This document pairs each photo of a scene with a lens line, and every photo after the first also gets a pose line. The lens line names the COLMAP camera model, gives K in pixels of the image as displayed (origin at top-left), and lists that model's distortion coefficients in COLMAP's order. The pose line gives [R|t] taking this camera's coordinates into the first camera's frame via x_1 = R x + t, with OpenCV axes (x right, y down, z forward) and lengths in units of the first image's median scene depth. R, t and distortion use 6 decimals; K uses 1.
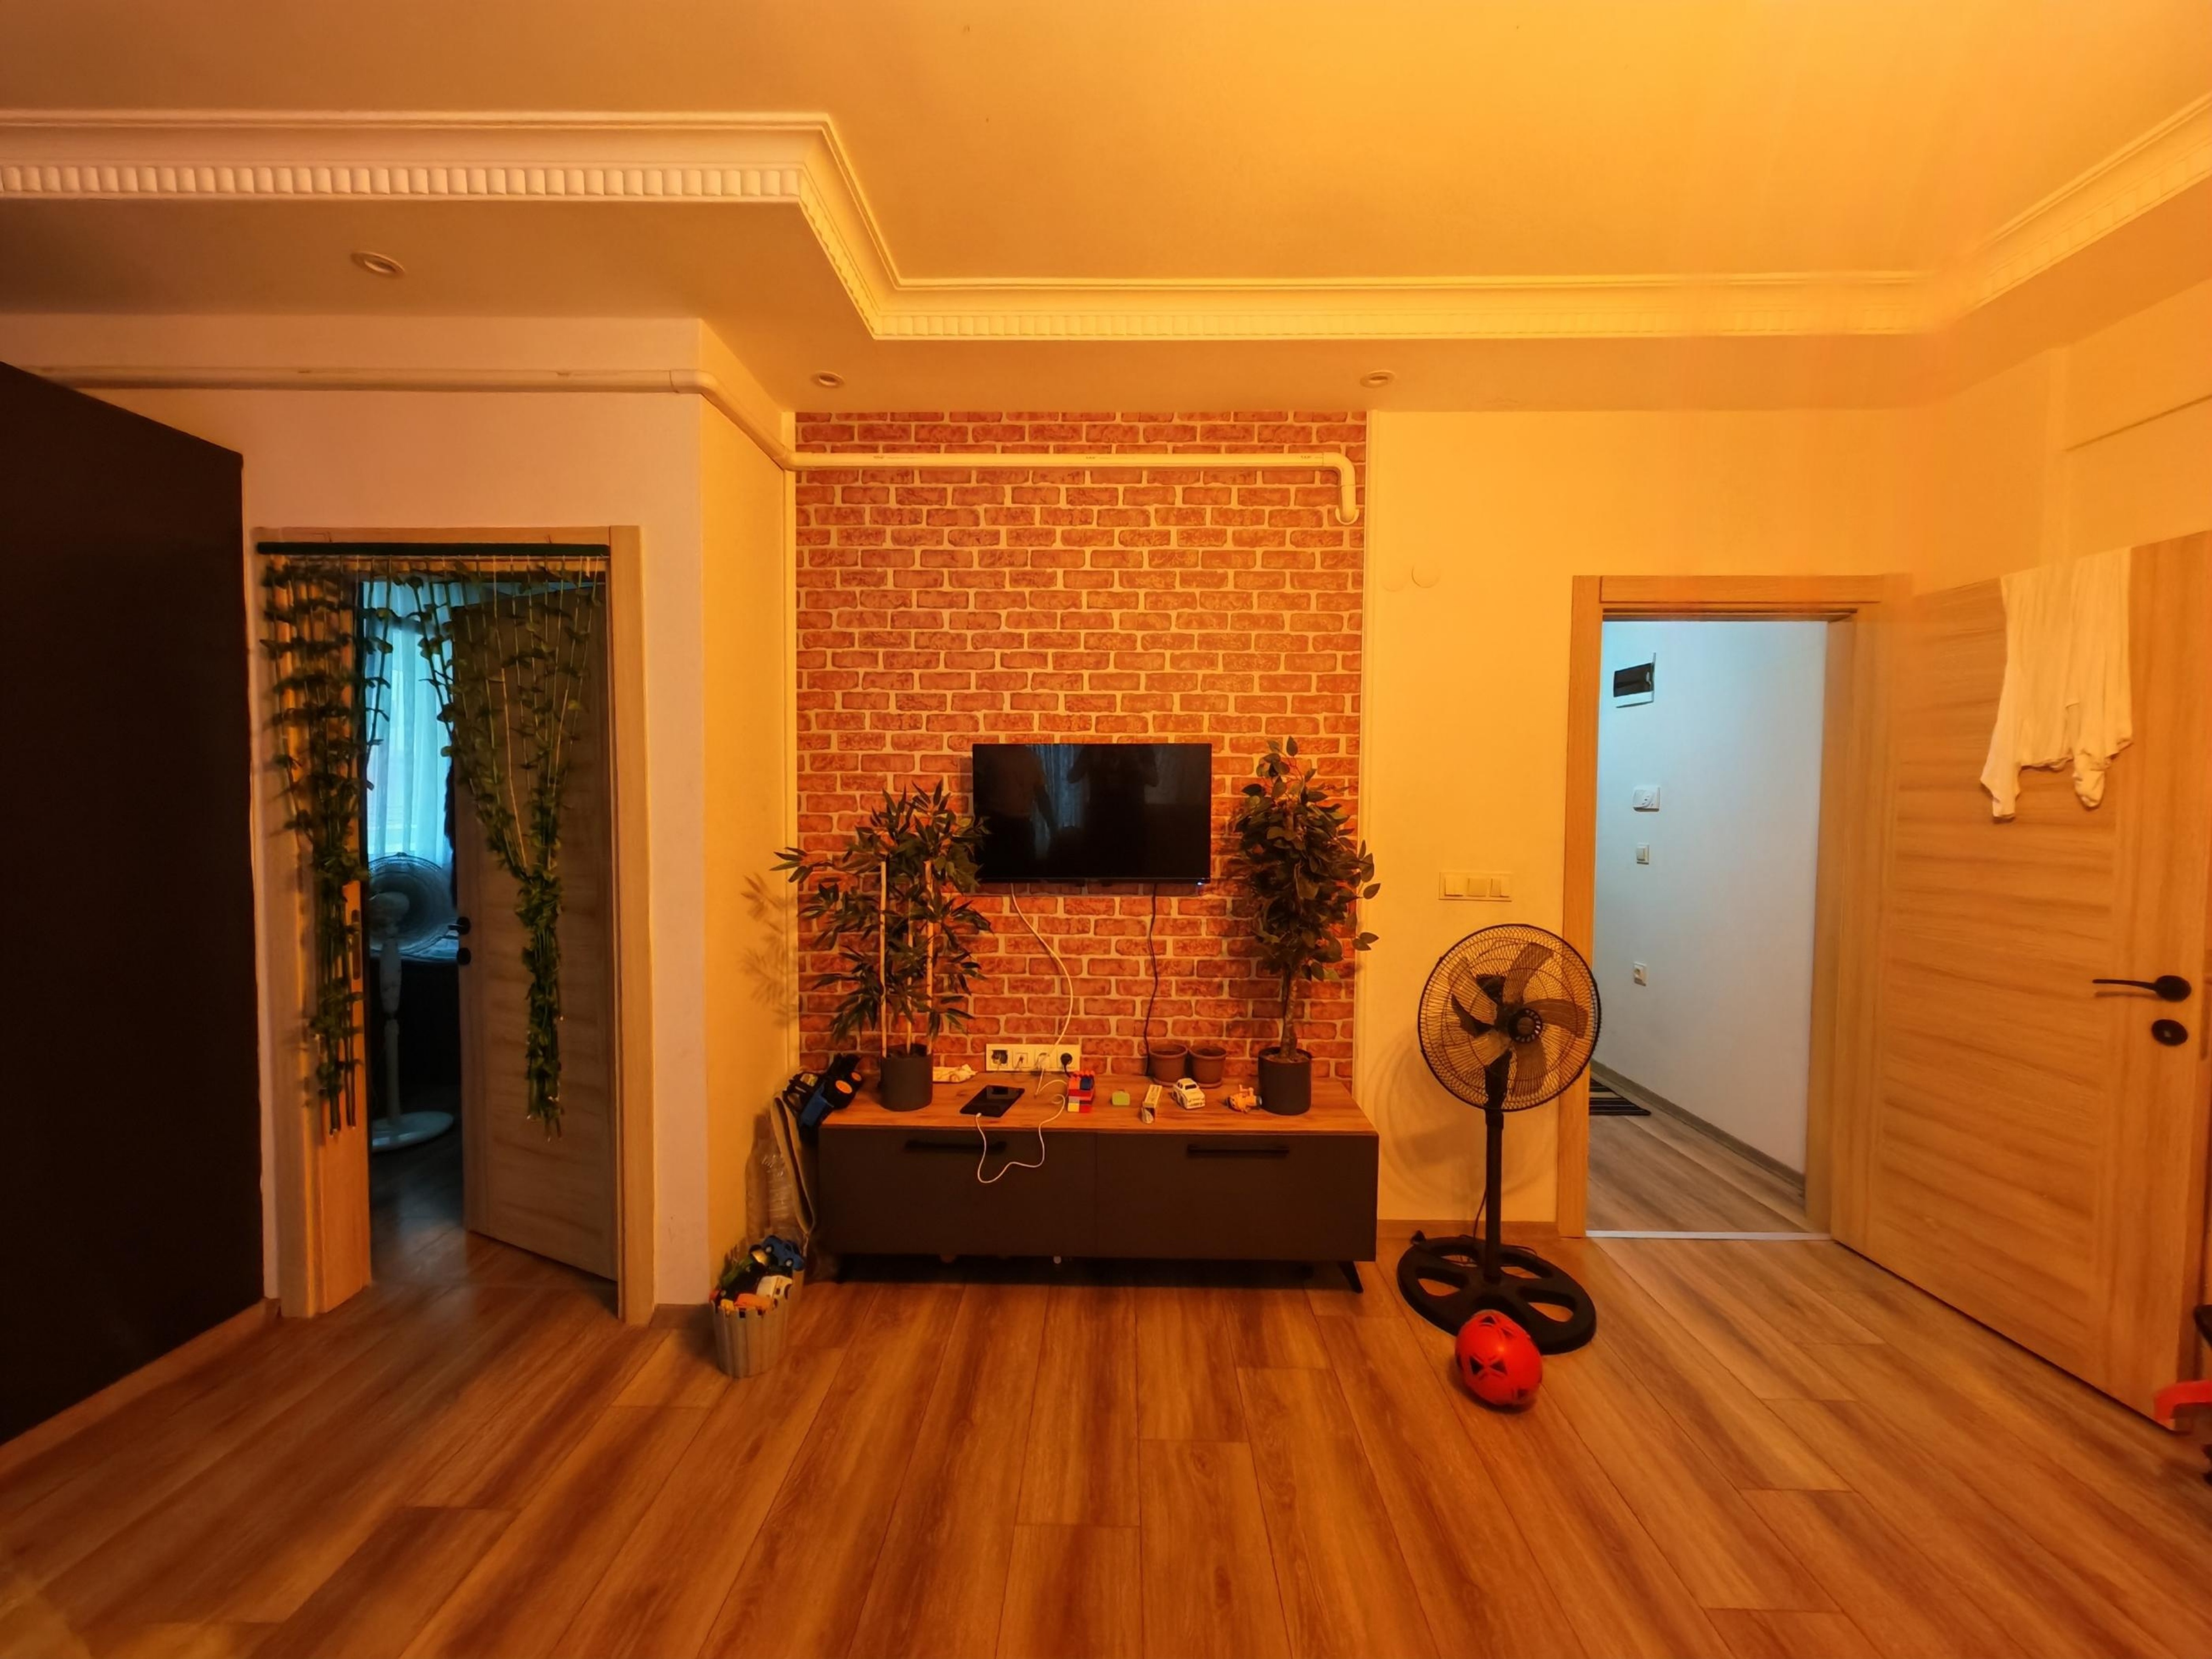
lens RADIAL K [[822.5, 0, 1101.0], [0, 822.5, 825.3], [0, 0, 1]] dist [-0.003341, 0.000510]
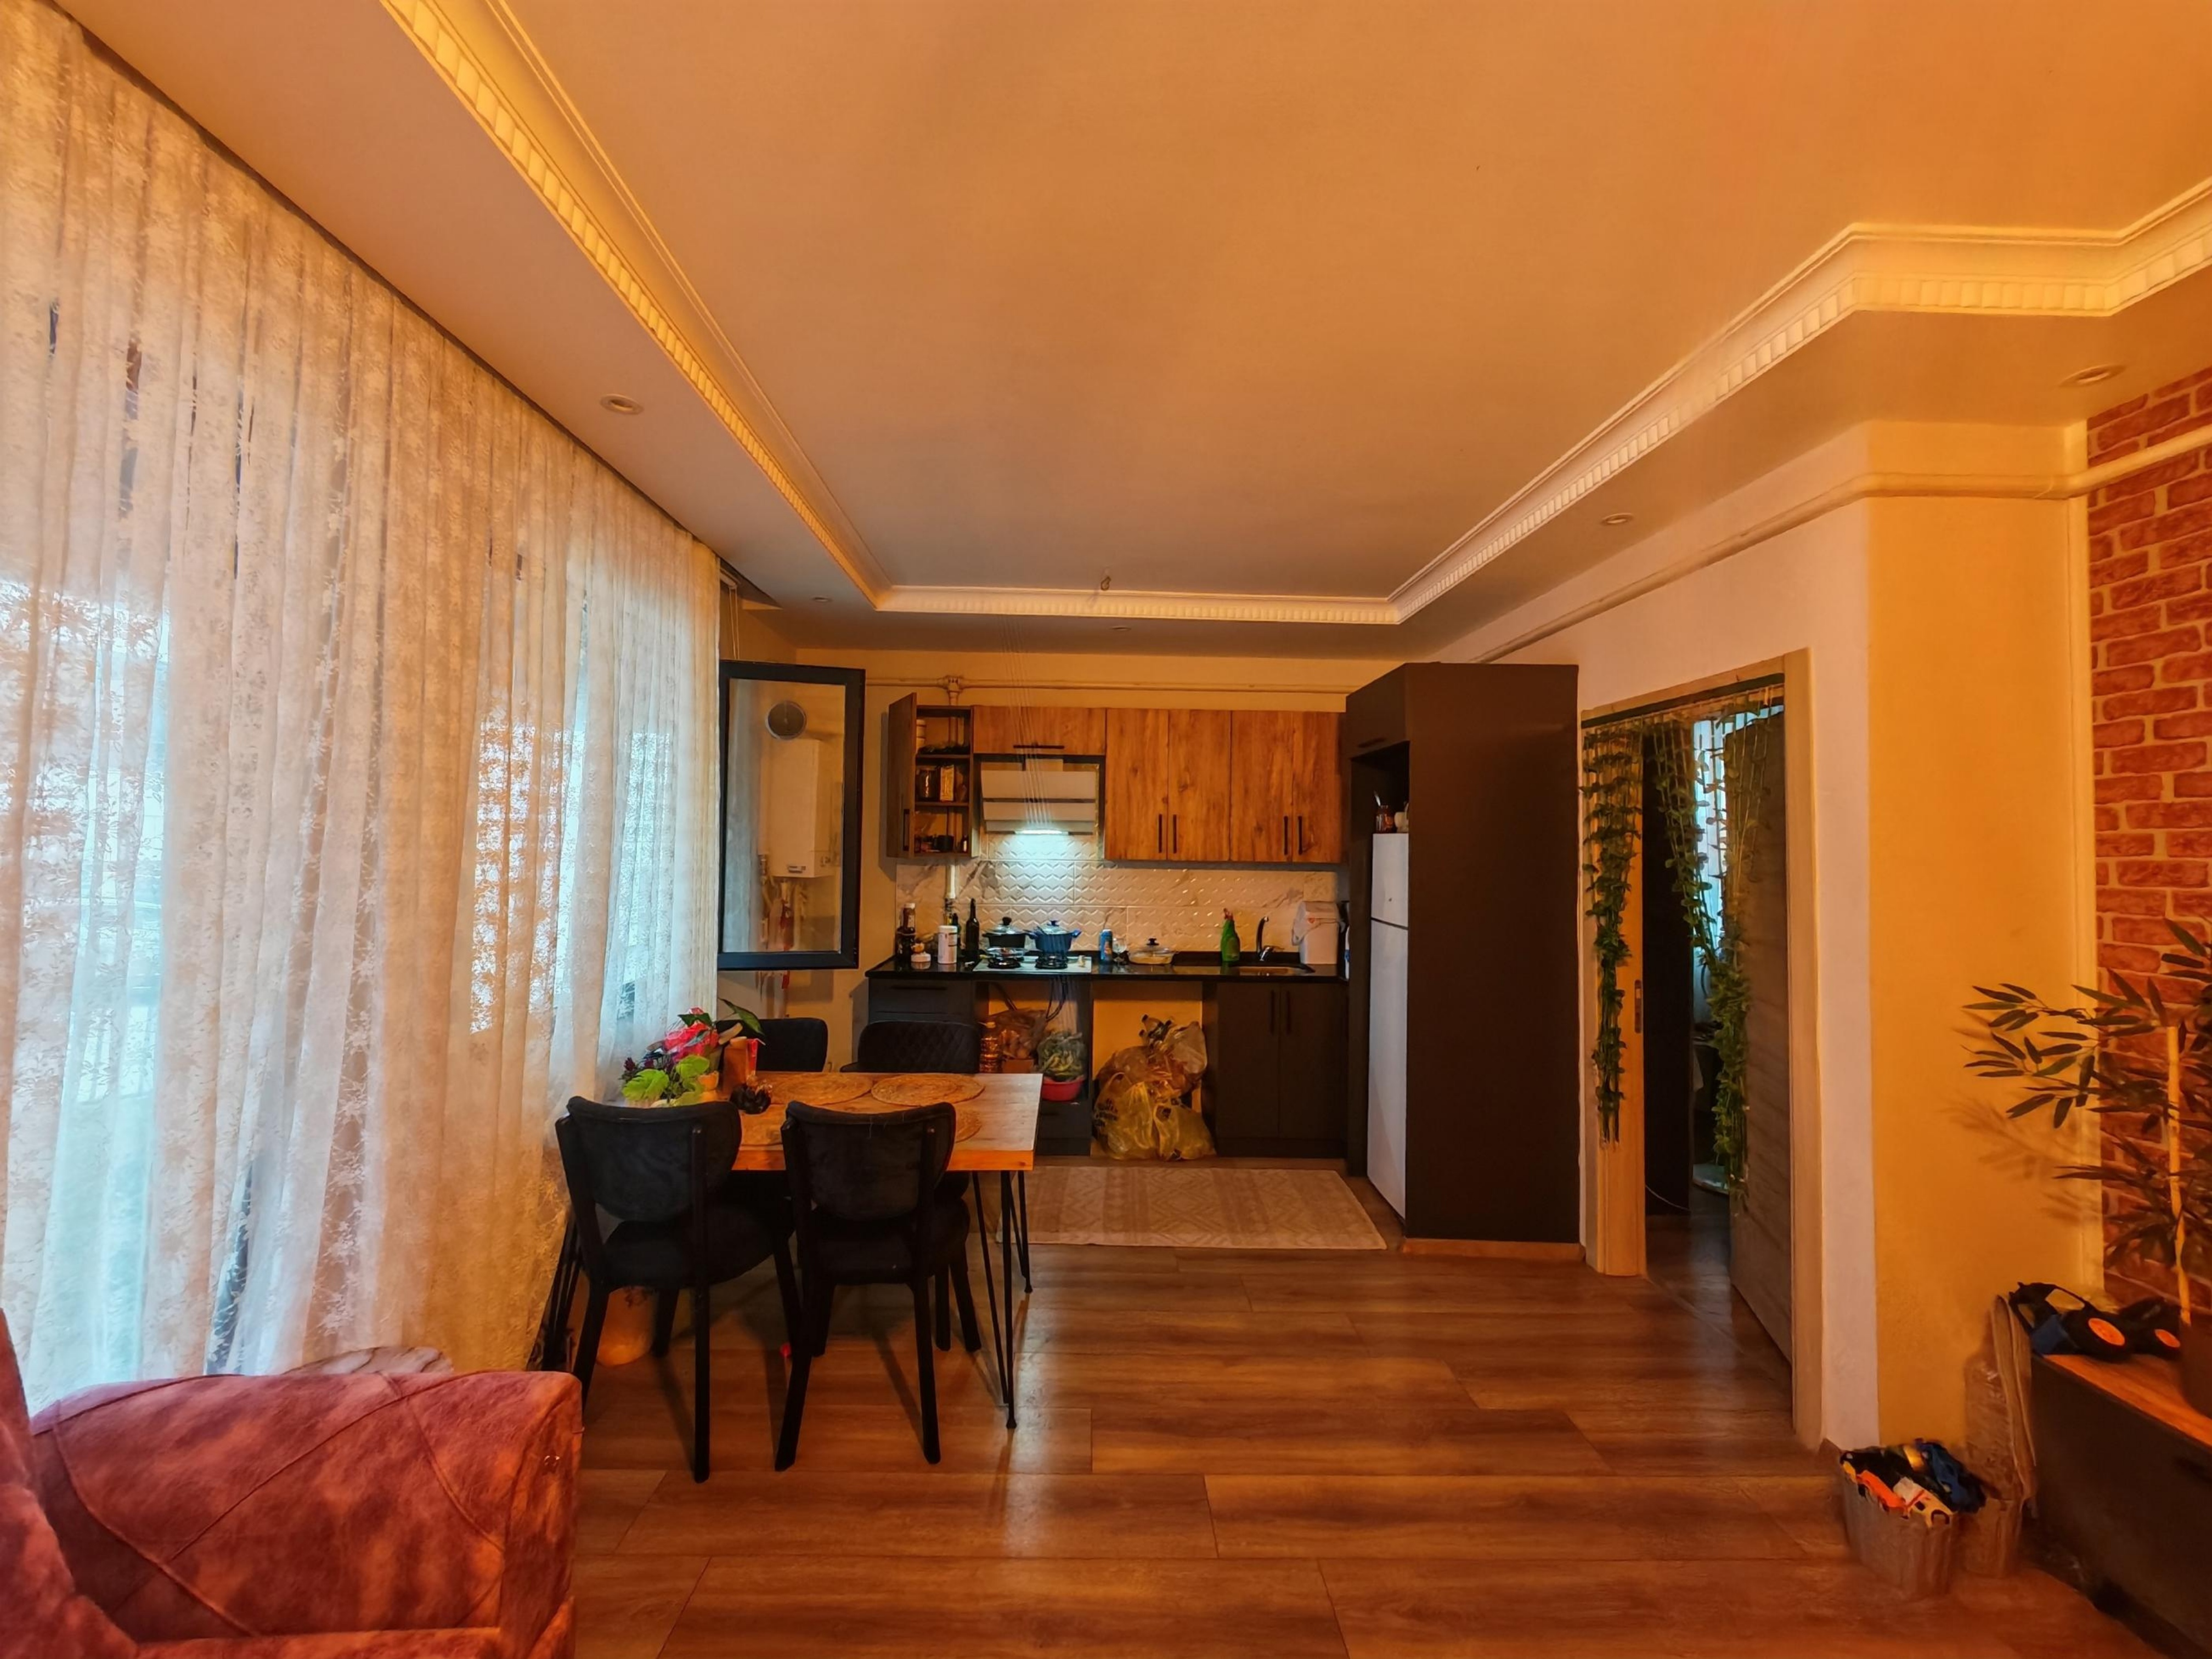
lens RADIAL K [[829.6, 0, 1101.5], [0, 829.6, 826.4], [0, 0, 1]] dist [0.000420, 0.000306]
pose [[0.037949, -0.032088, -0.998764, 0.363692], [-0.050251, 0.998158, -0.033978, -0.049227], [0.998015, 0.051479, 0.036267, 0.071249]]
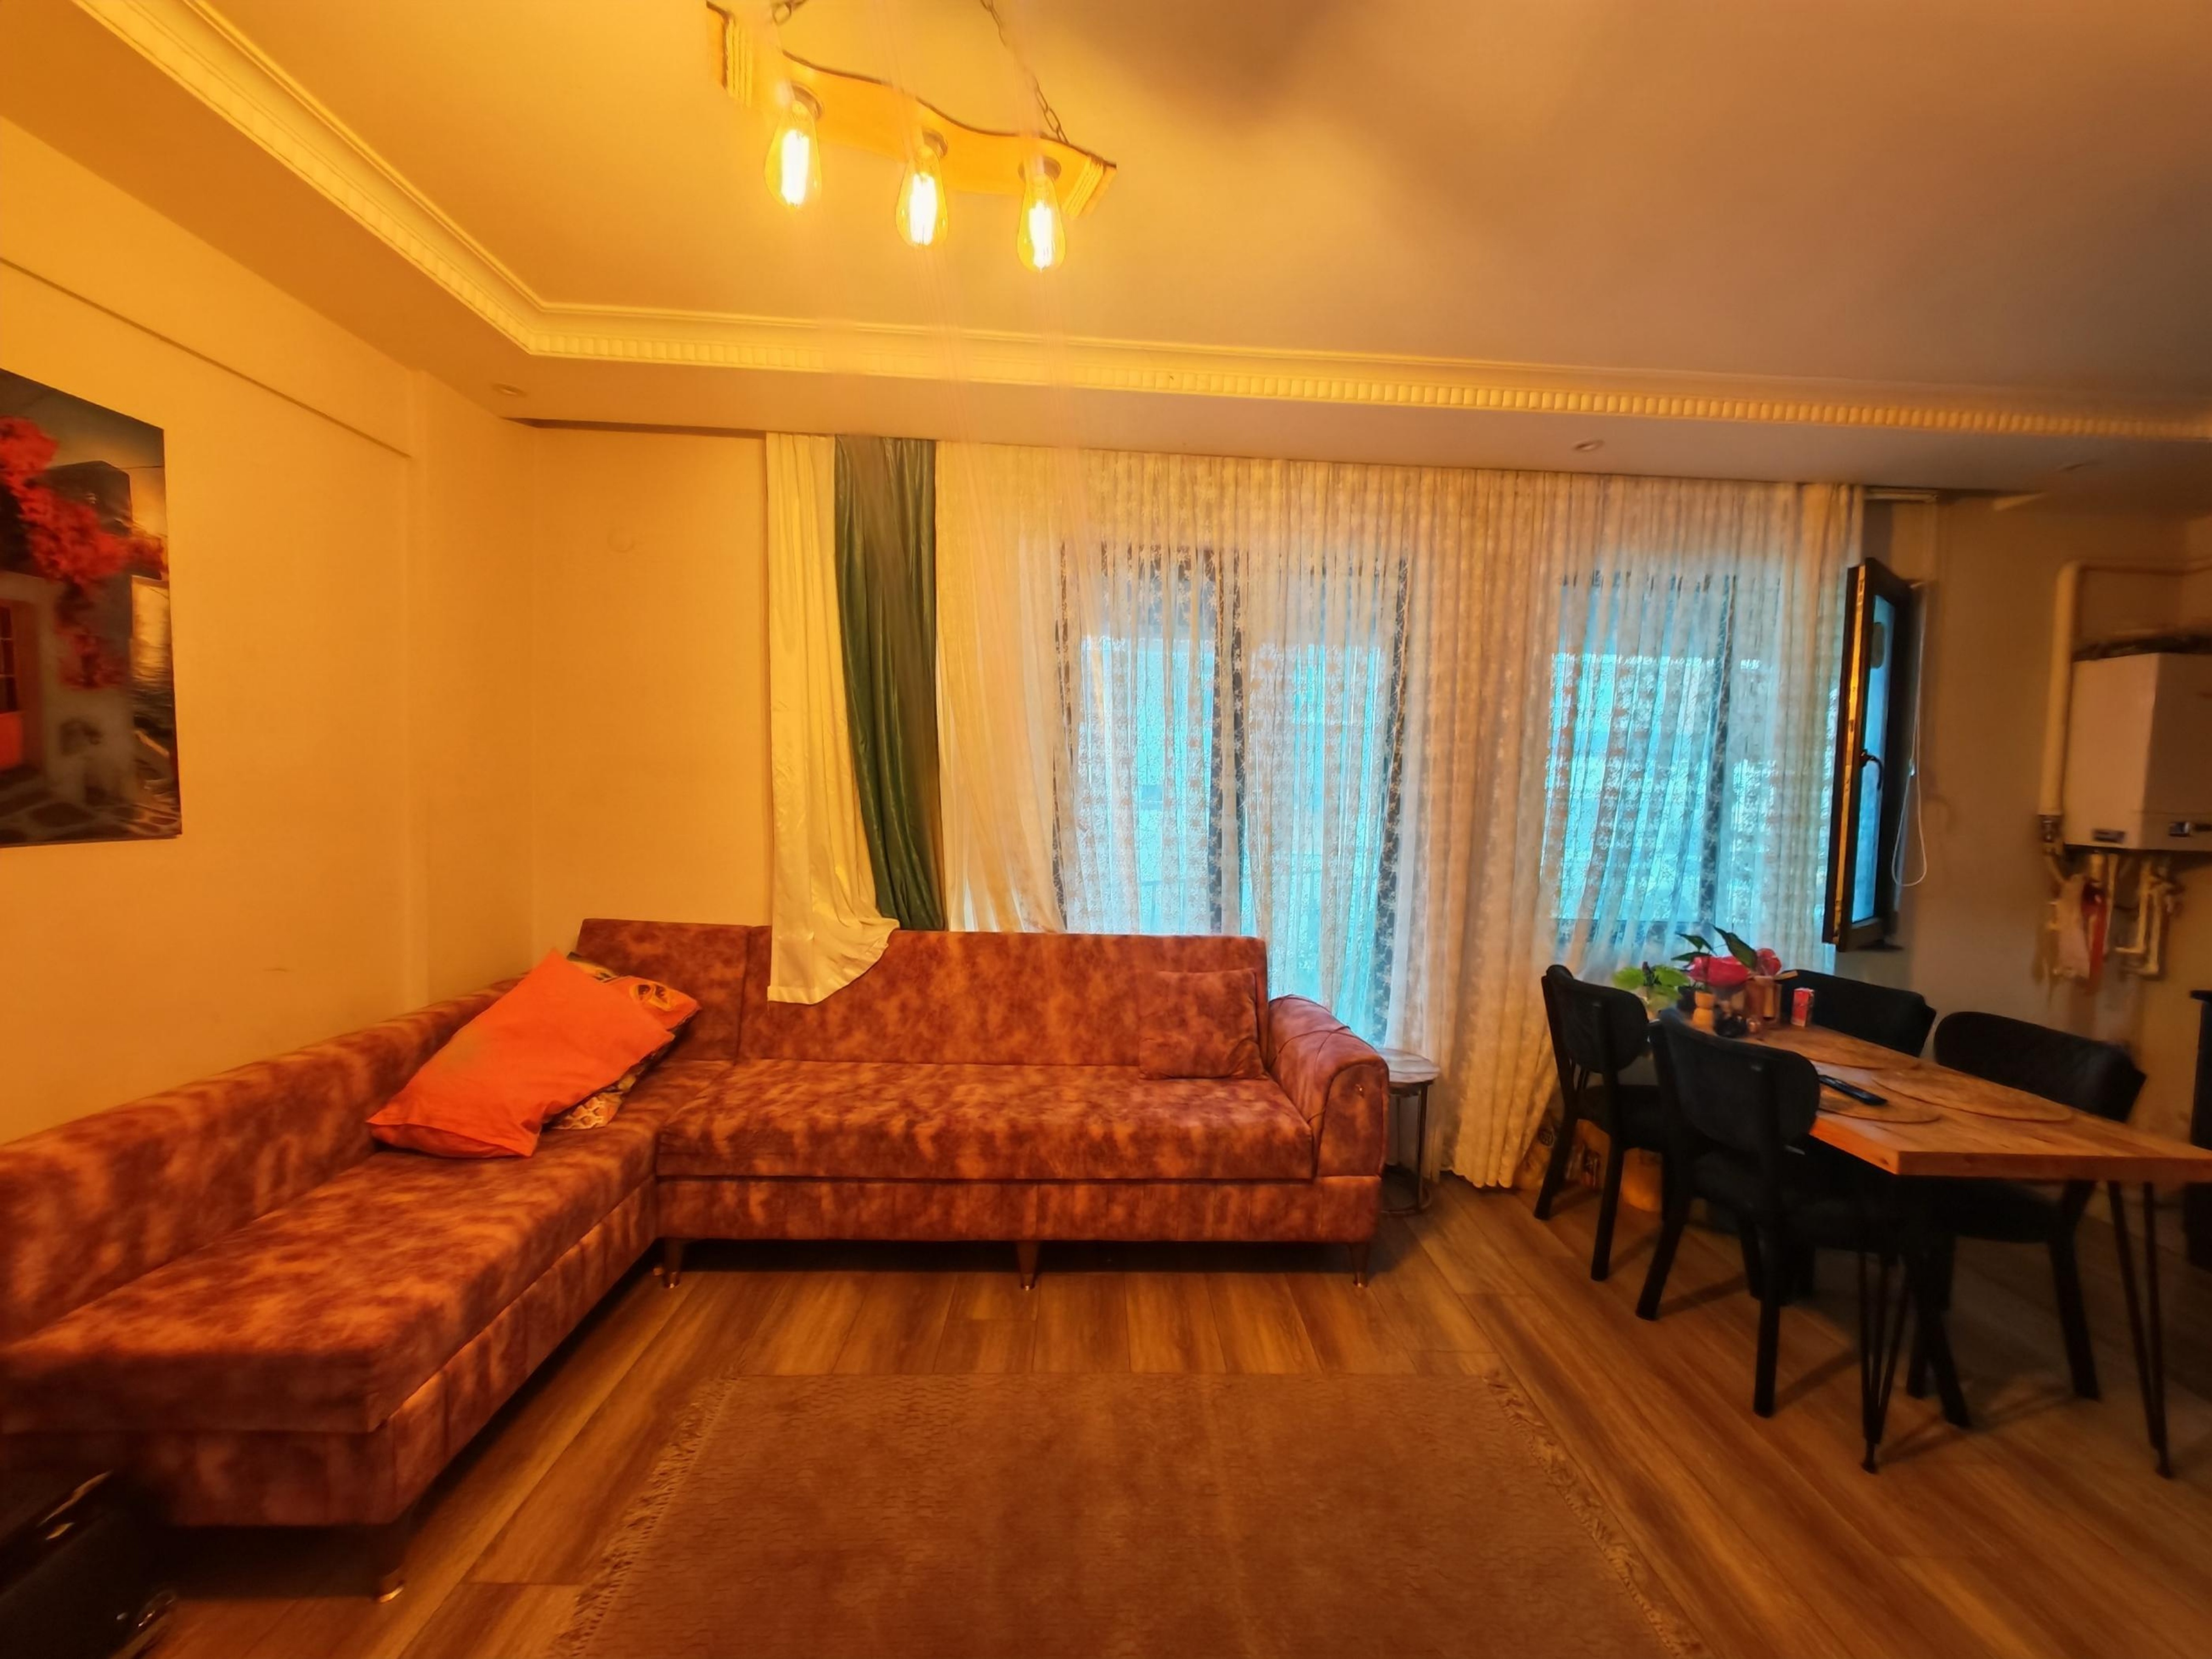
lens RADIAL K [[829.6, 0, 1101.5], [0, 829.6, 826.4], [0, 0, 1]] dist [0.000420, 0.000306]
pose [[-0.998398, -0.041272, -0.038695, 0.195443], [-0.044137, 0.996101, 0.076380, -0.031963], [0.035392, 0.077965, -0.996328, 0.685975]]
